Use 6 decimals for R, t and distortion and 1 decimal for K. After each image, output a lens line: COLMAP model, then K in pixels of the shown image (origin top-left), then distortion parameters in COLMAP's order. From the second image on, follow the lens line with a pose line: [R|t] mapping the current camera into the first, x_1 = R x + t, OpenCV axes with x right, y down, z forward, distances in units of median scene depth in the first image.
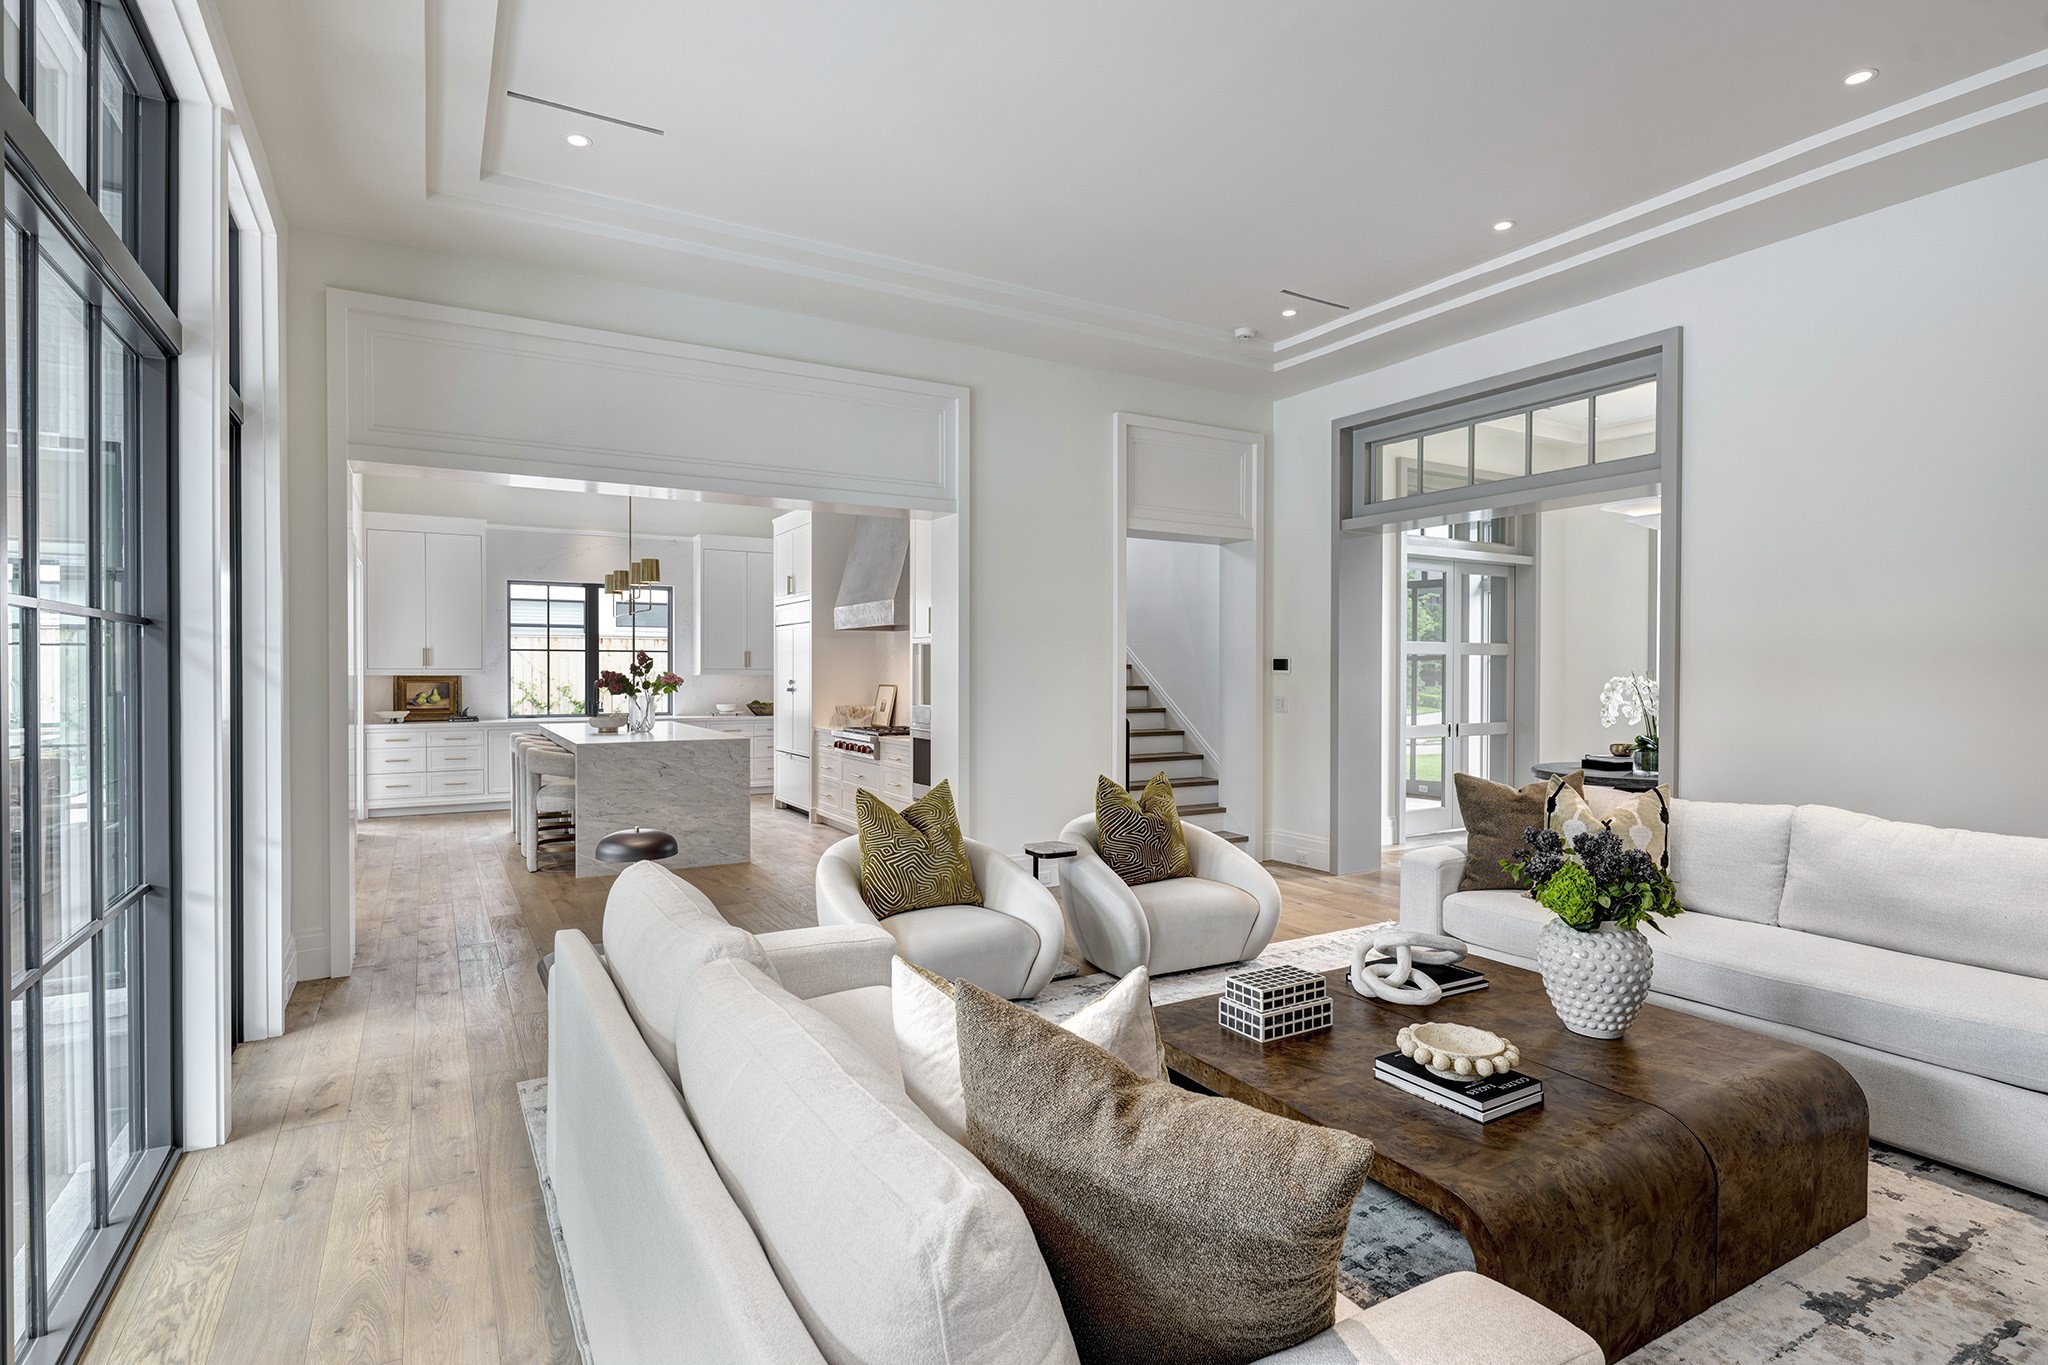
lens RADIAL K [[1048.1, 0, 1032.8], [0, 1048.1, 675.4], [0, 0, 1]] dist [0.000561, -0.000070]
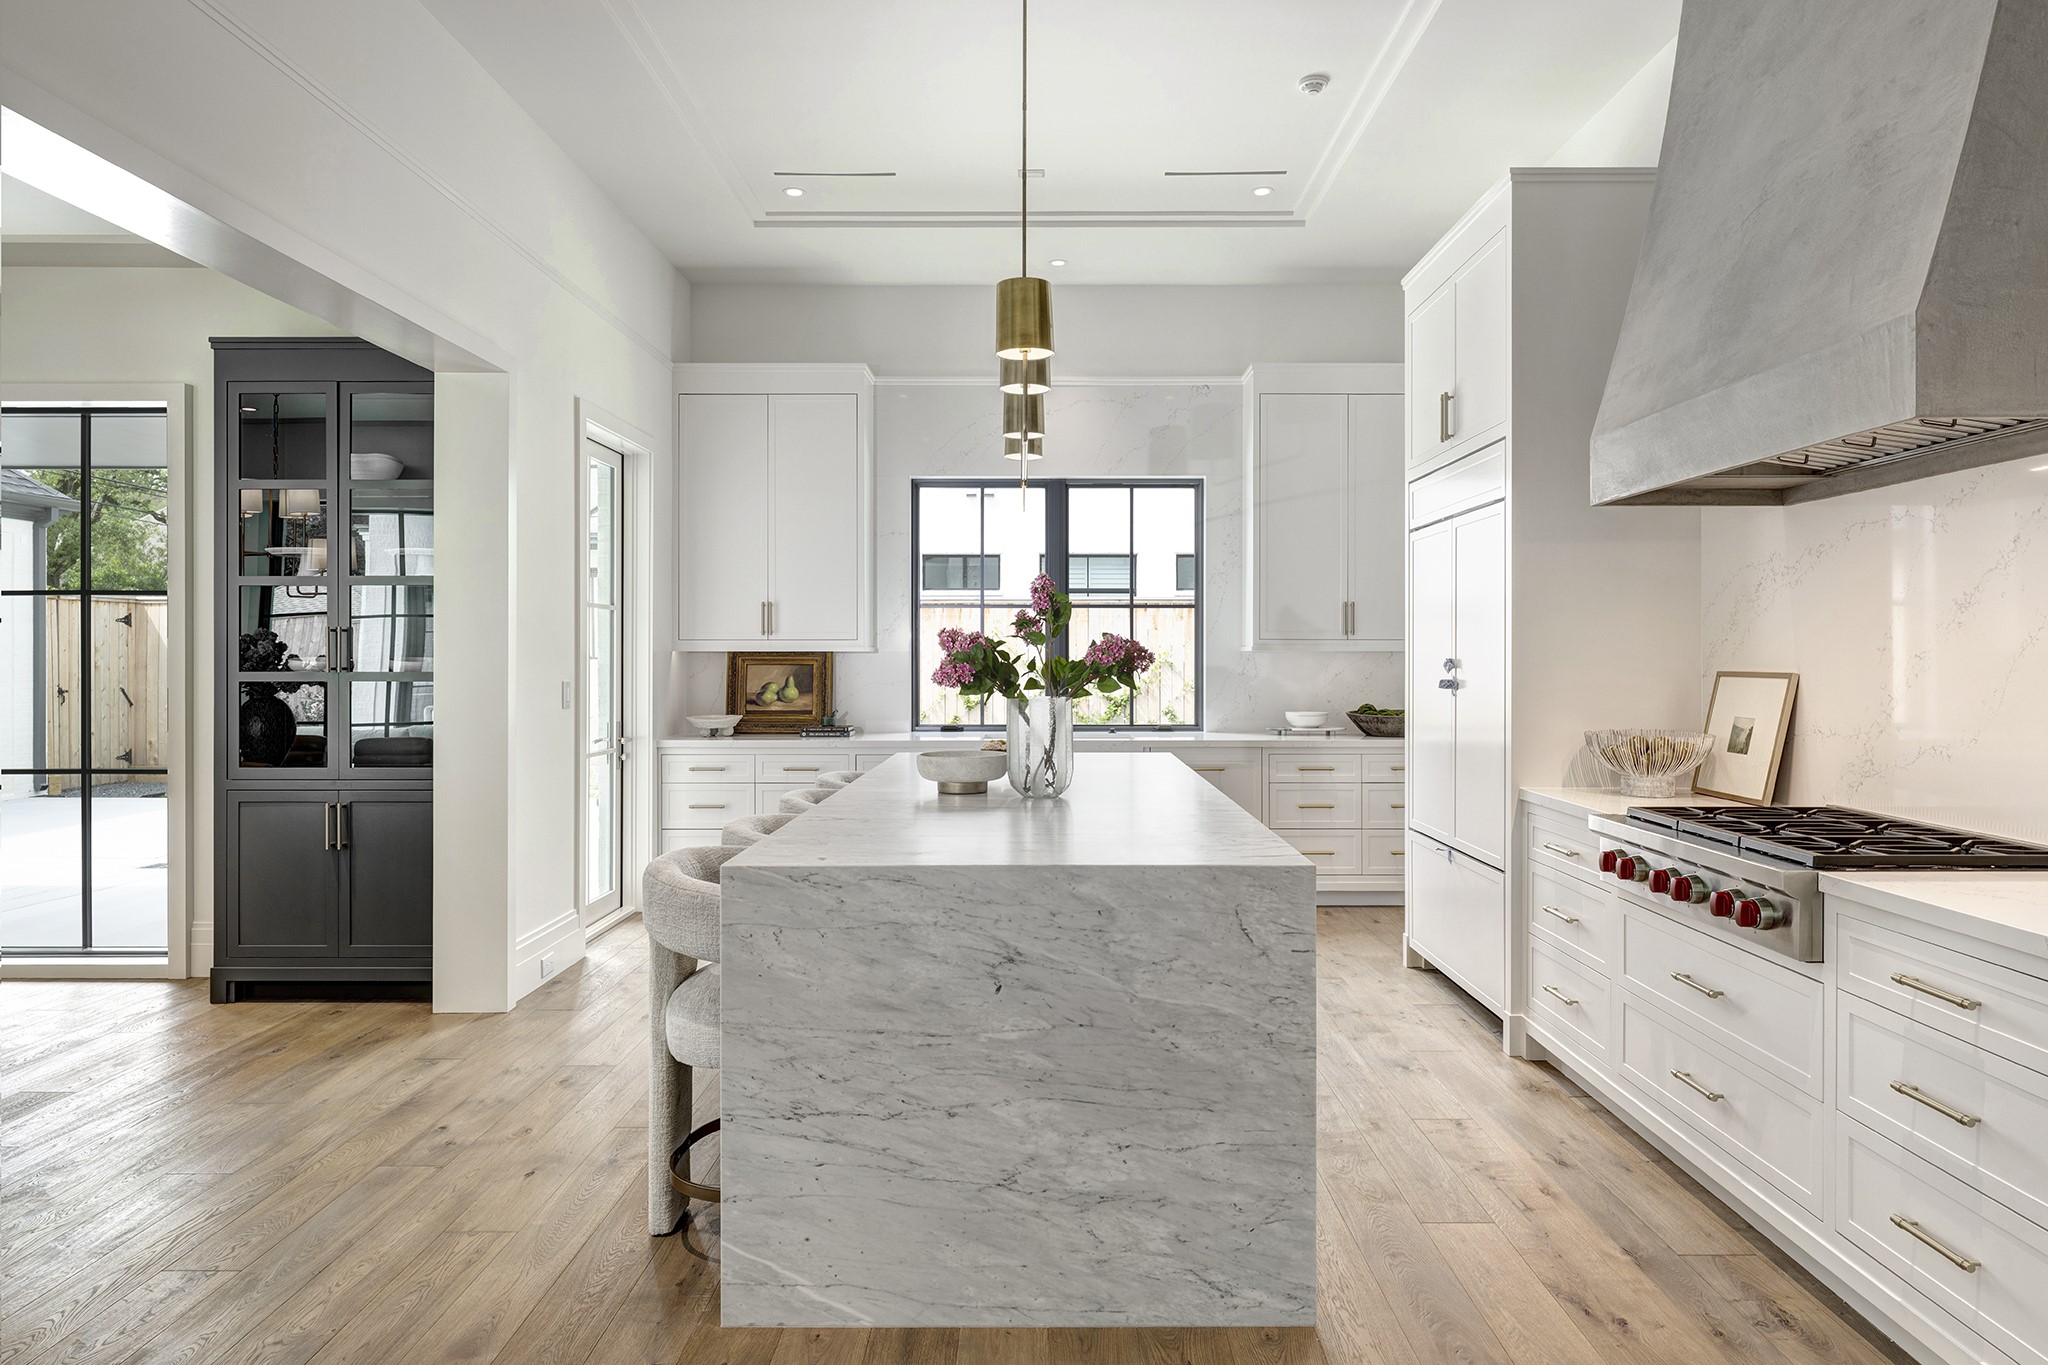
lens RADIAL K [[1194.5, 0, 1034.0], [0, 1194.5, 664.2], [0, 0, 1]] dist [0.000294, -0.000295]
pose [[0.856185, 0.000704, -0.516668, -0.132156], [-0.000656, 1.000000, 0.000274, 0.006357], [0.516669, 0.000104, 0.856185, 0.533050]]
